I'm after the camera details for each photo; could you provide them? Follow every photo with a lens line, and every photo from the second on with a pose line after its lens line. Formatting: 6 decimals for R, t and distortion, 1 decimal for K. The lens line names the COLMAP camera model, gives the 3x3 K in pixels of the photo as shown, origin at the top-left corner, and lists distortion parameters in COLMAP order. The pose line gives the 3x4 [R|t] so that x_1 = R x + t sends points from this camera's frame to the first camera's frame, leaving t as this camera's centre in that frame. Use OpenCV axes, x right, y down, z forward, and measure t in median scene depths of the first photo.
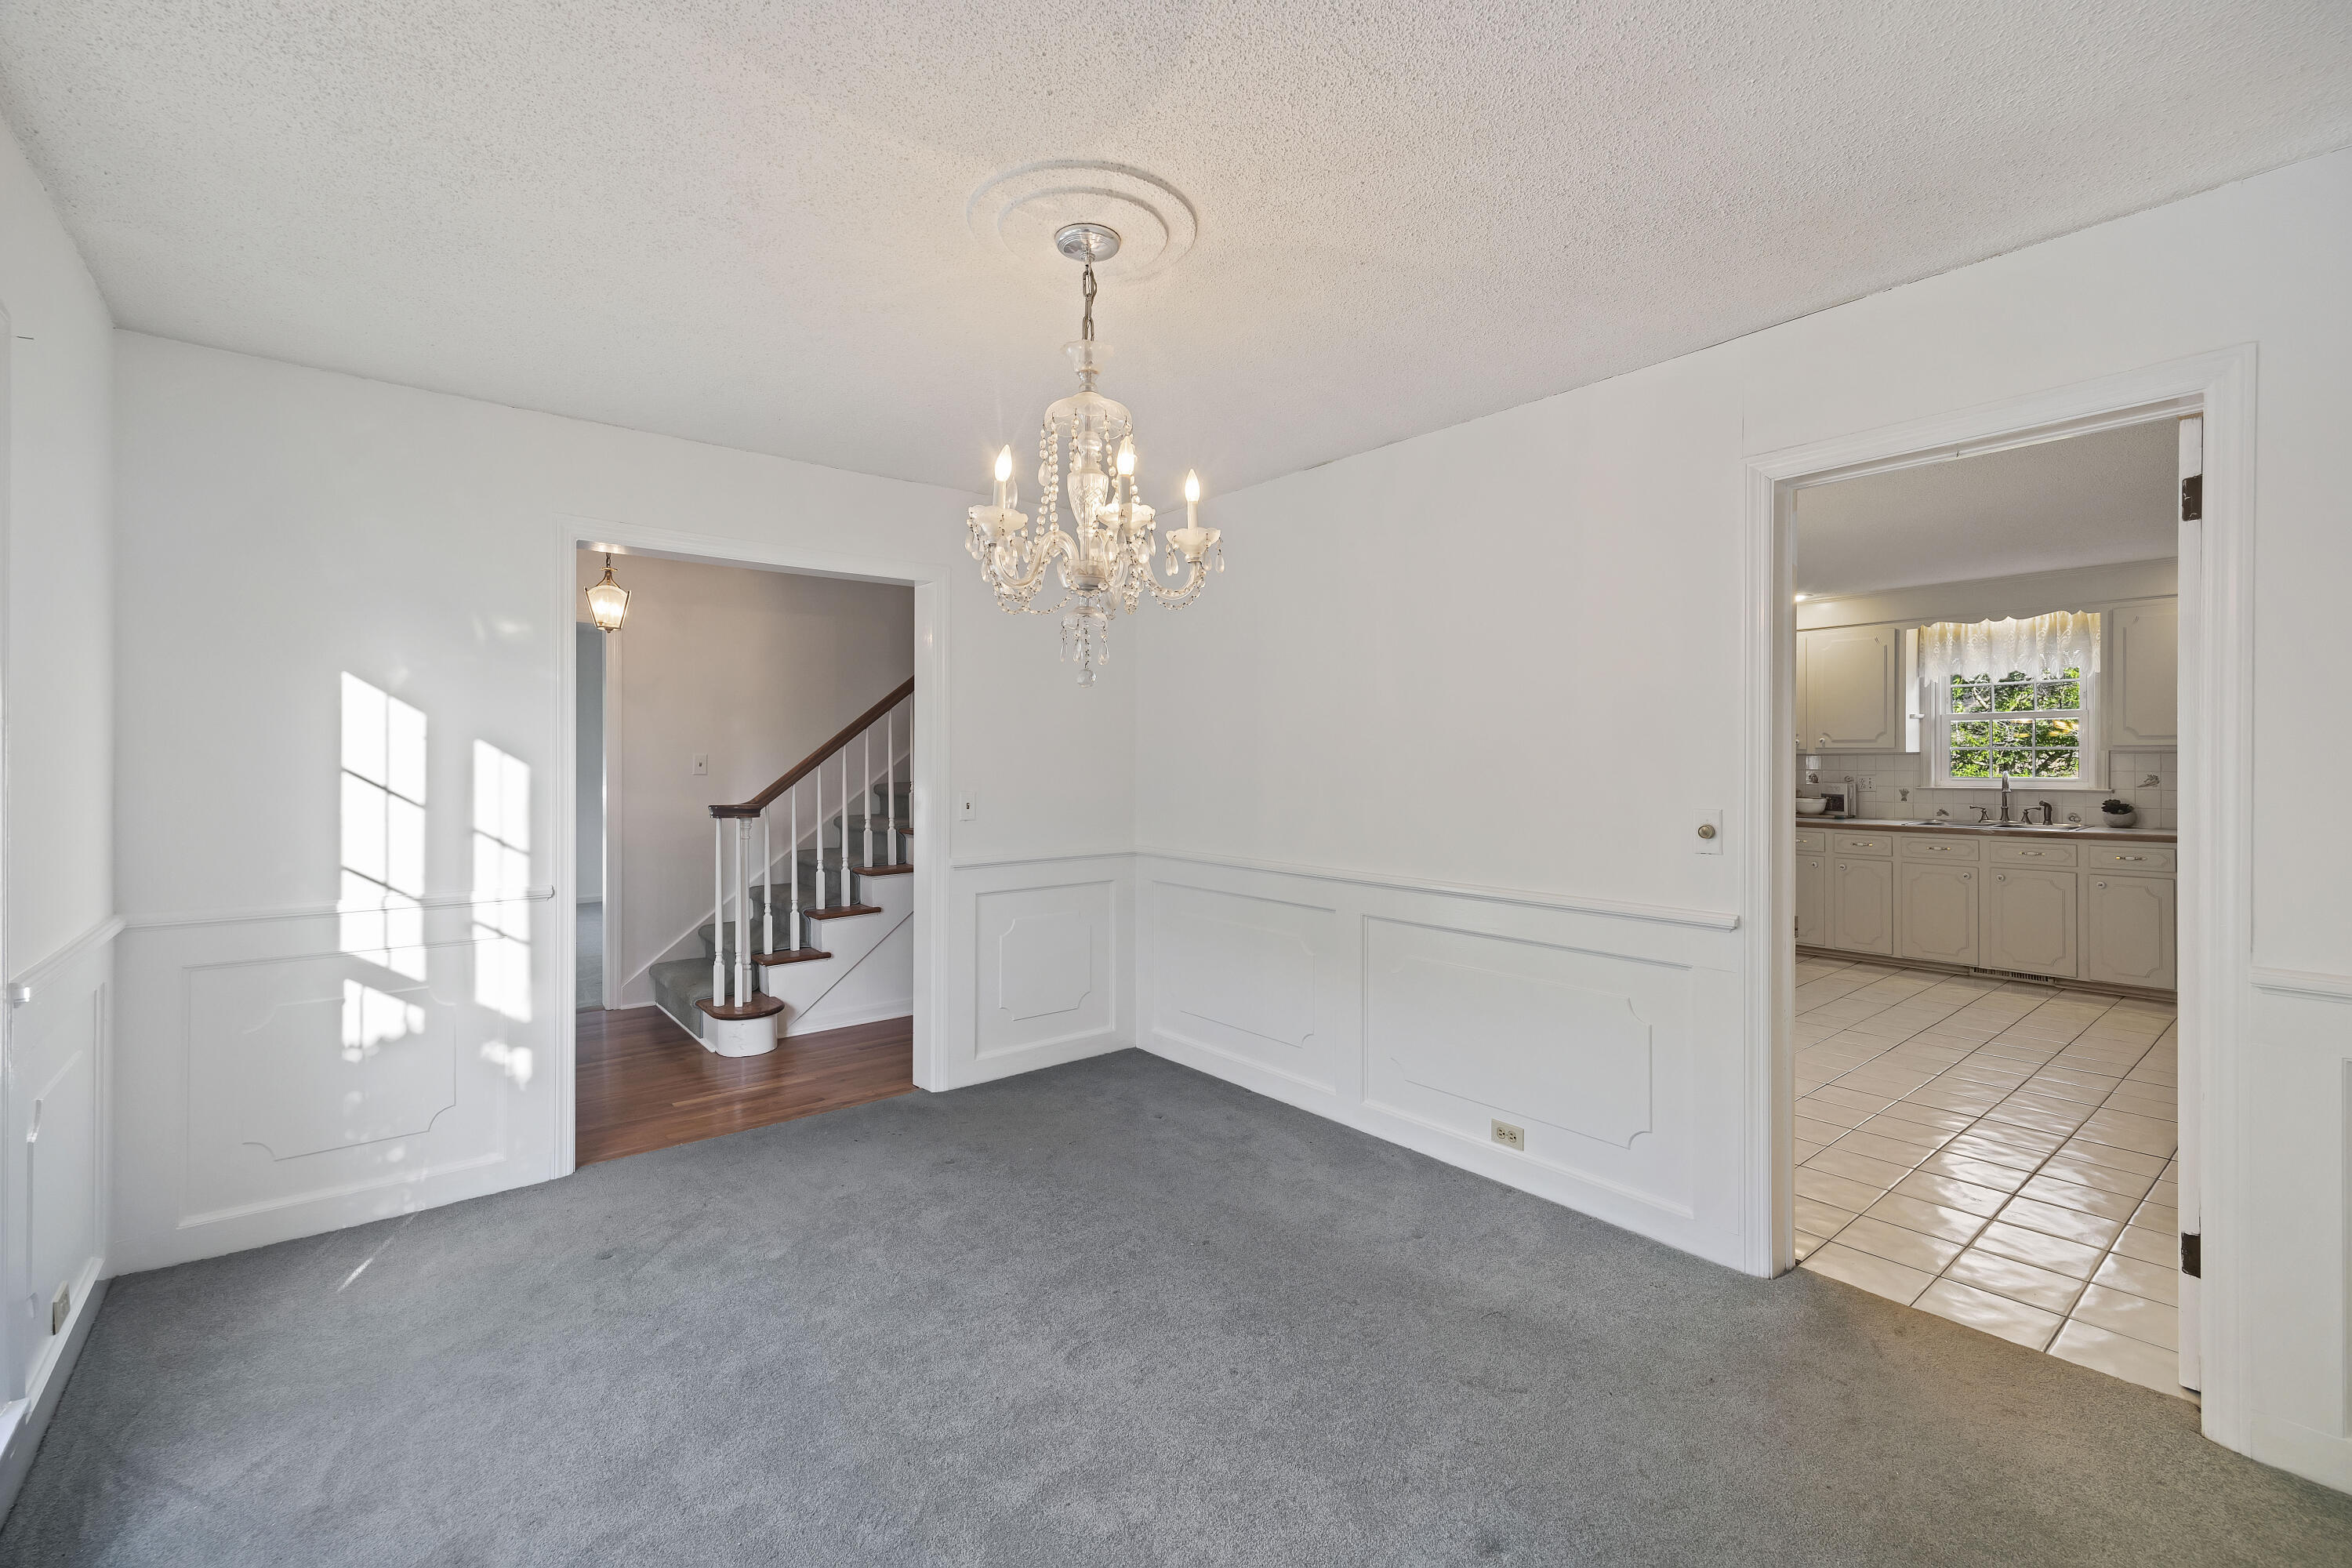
lens RADIAL K [[1001.5, 0, 1192.4], [0, 1001.5, 757.7], [0, 0, 1]] dist [0.010804, -0.000206]
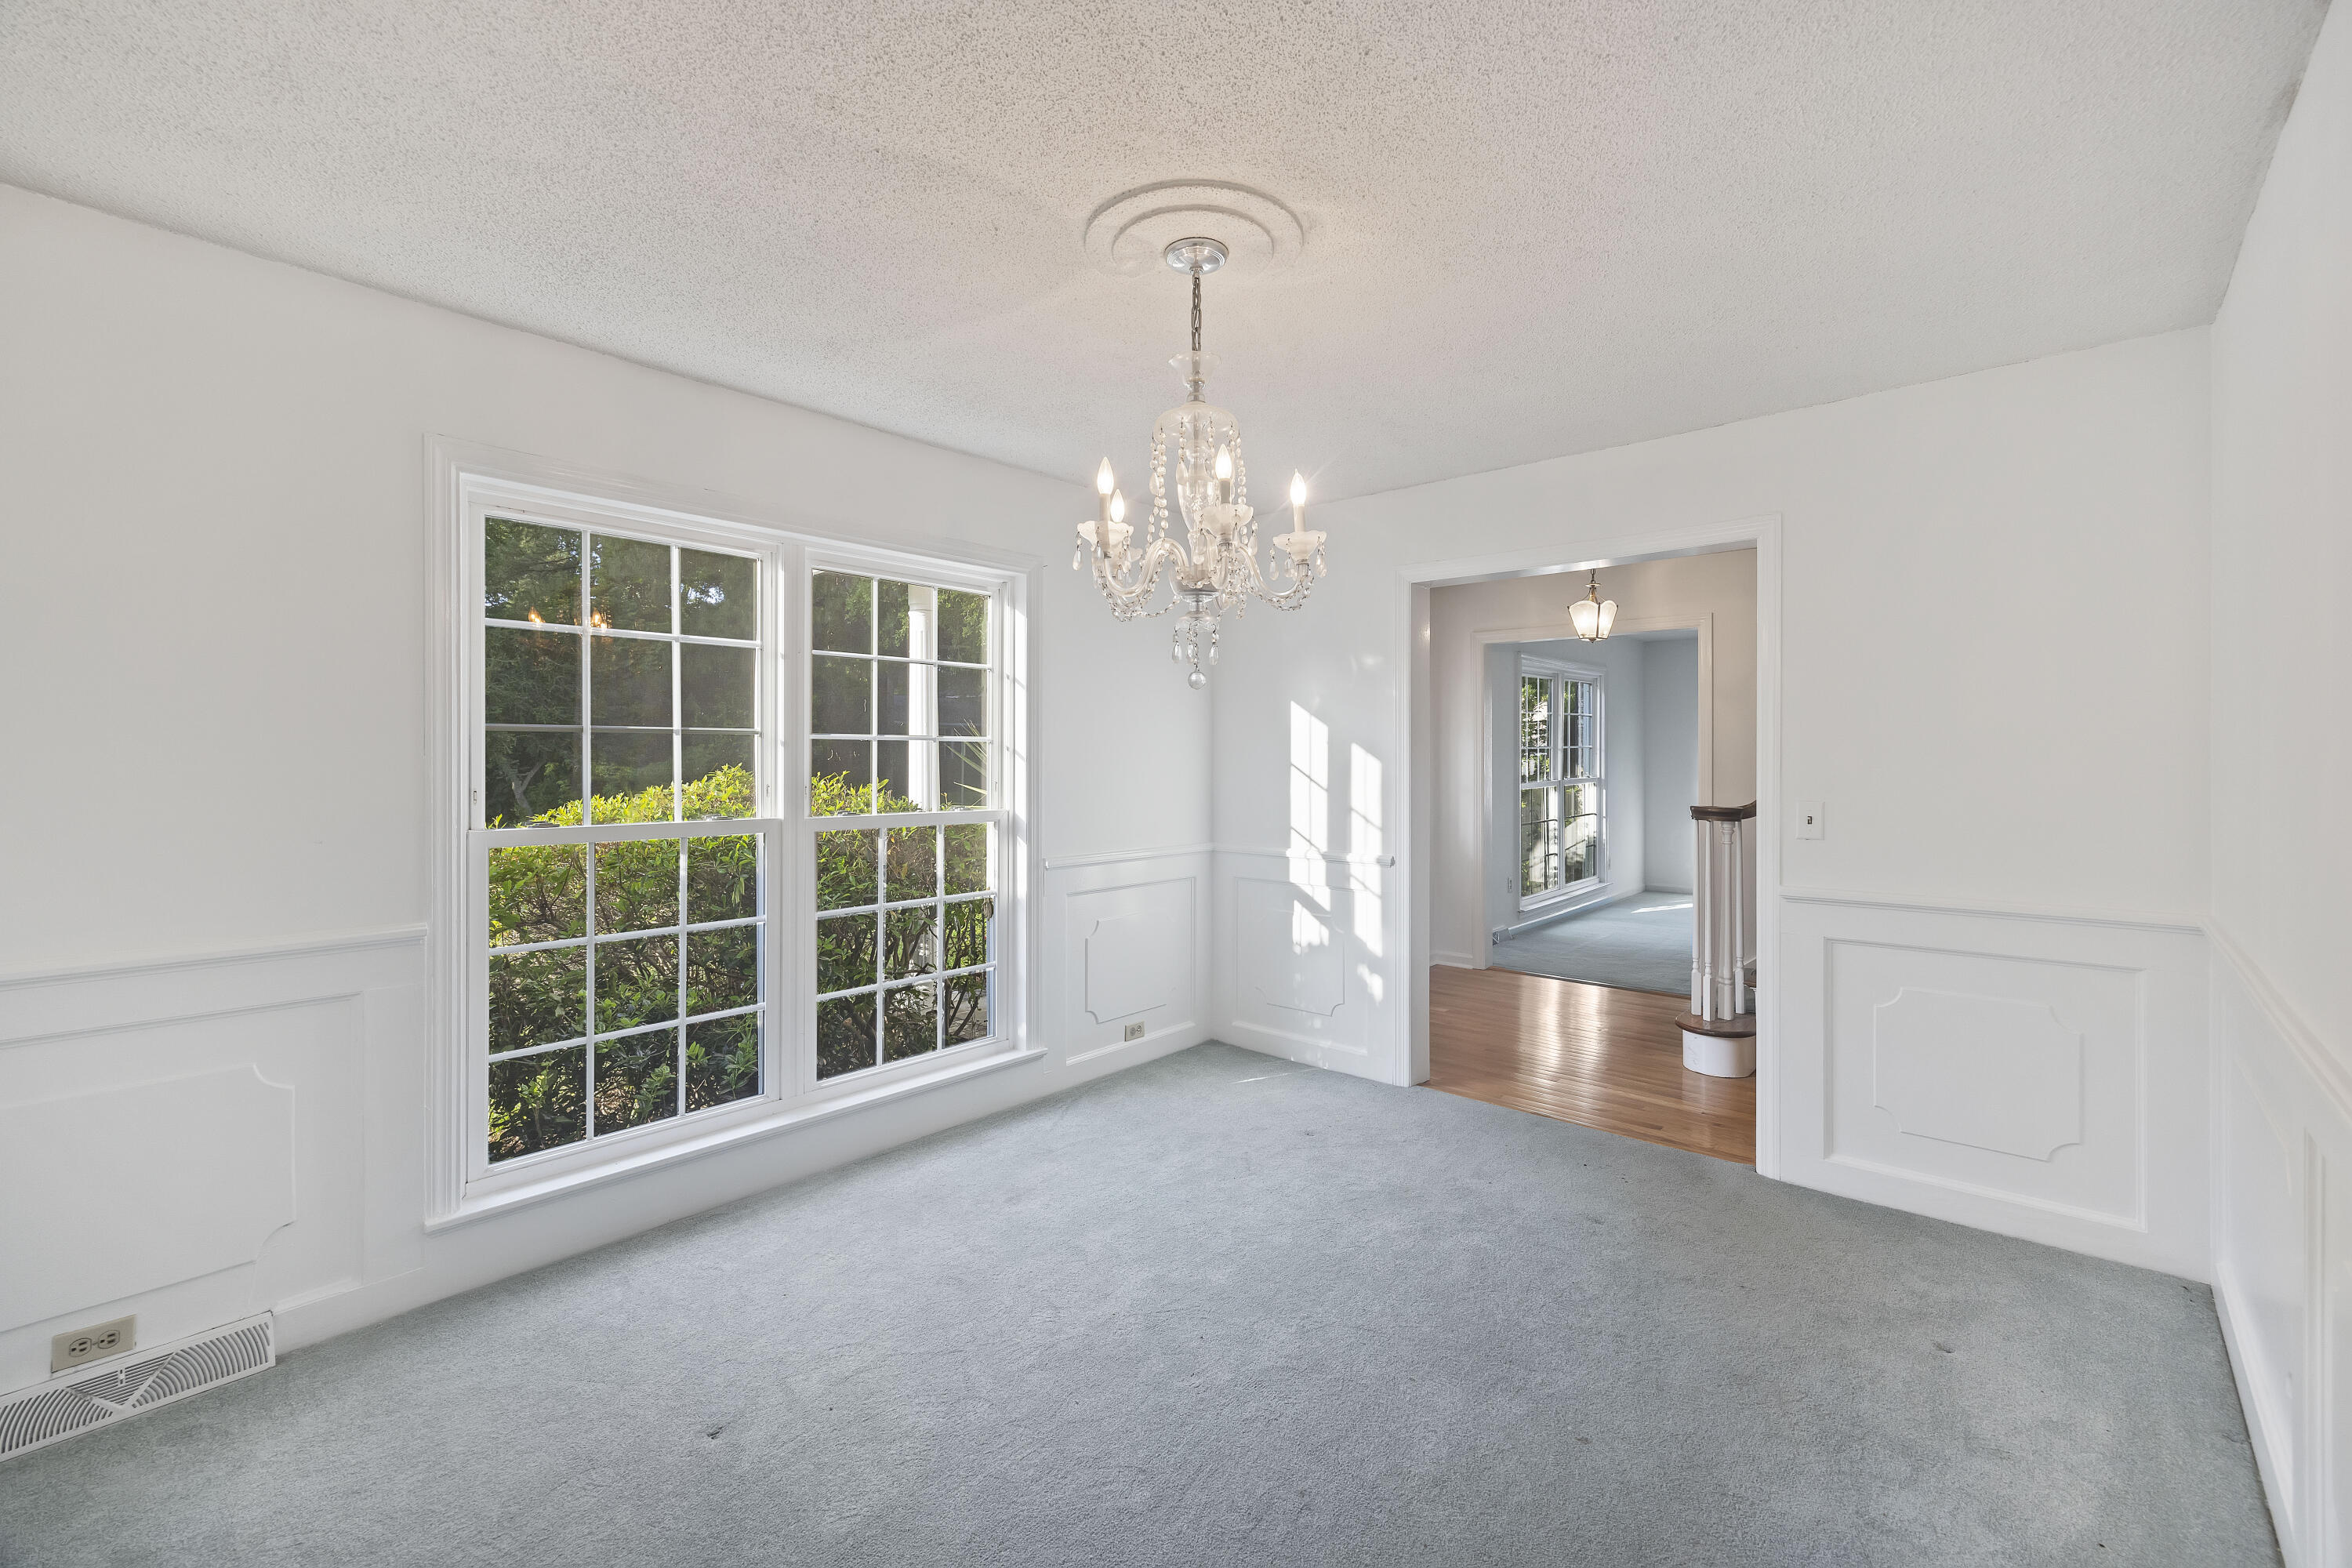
lens RADIAL K [[1001.5, 0, 1184.8], [0, 1001.5, 761.1], [0, 0, 1]] dist [0.010804, -0.000206]
pose [[0.161419, 0.004138, -0.986877, 0.625012], [0.001375, 0.999989, 0.004418, -0.000286], [0.986885, -0.002071, 0.161412, 0.567887]]
